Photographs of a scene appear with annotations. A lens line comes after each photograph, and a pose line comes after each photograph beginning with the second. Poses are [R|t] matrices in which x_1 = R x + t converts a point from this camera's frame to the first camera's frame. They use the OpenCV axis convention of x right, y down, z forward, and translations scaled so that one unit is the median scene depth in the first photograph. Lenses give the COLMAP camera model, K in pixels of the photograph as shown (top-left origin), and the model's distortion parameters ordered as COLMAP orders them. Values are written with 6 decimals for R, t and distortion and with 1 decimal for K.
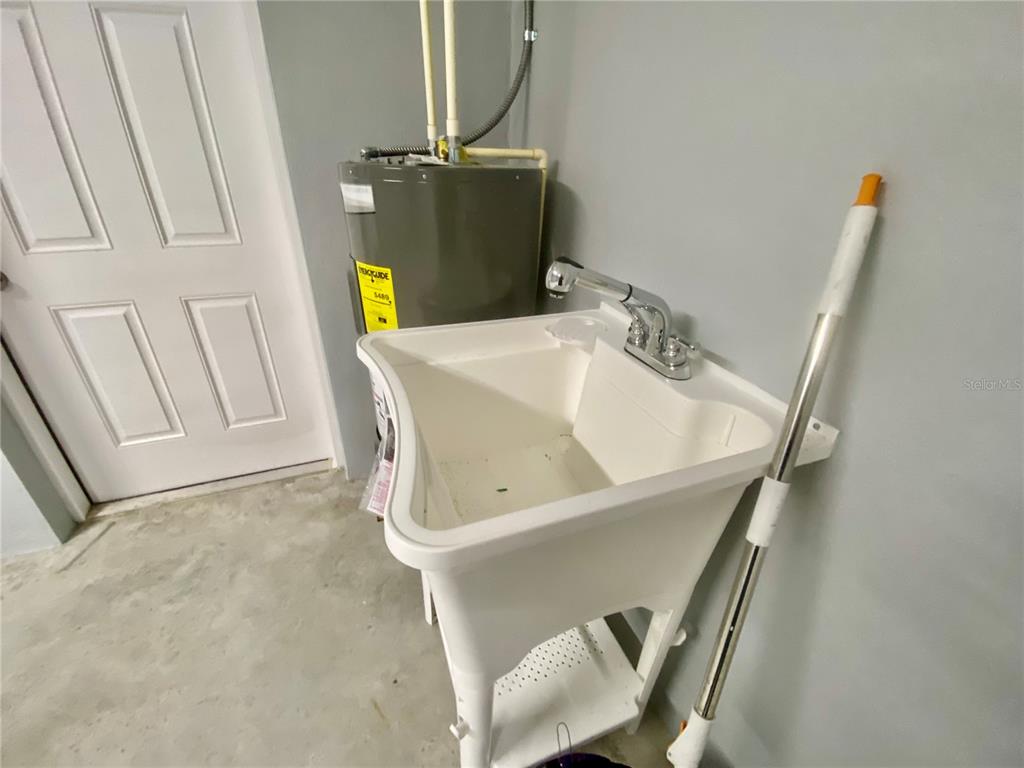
lens RADIAL K [[427.3, 0, 511.4], [0, 427.3, 387.5], [0, 0, 1]] dist [0.032664, -0.016507]
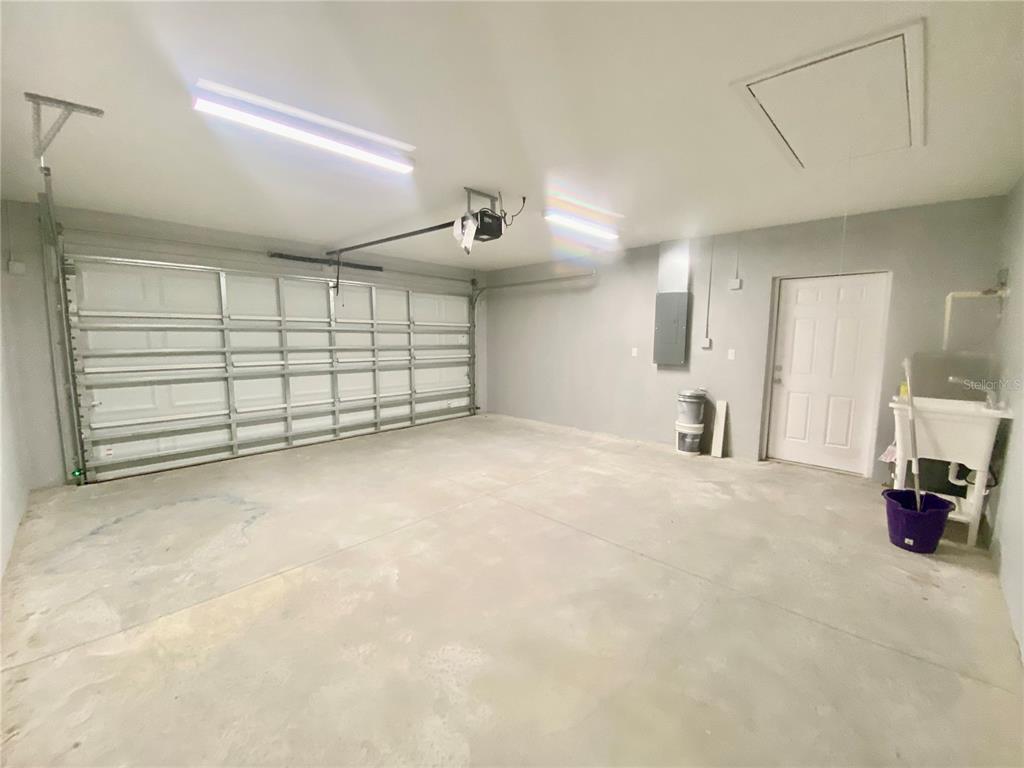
lens RADIAL K [[427.3, 0, 511.4], [0, 427.3, 387.5], [0, 0, 1]] dist [0.032664, -0.016507]
pose [[0.426129, 0.071932, -0.901798, 1.244594], [-0.435238, 0.890188, -0.134658, 1.382406], [0.793084, 0.449878, 0.410643, -2.470321]]
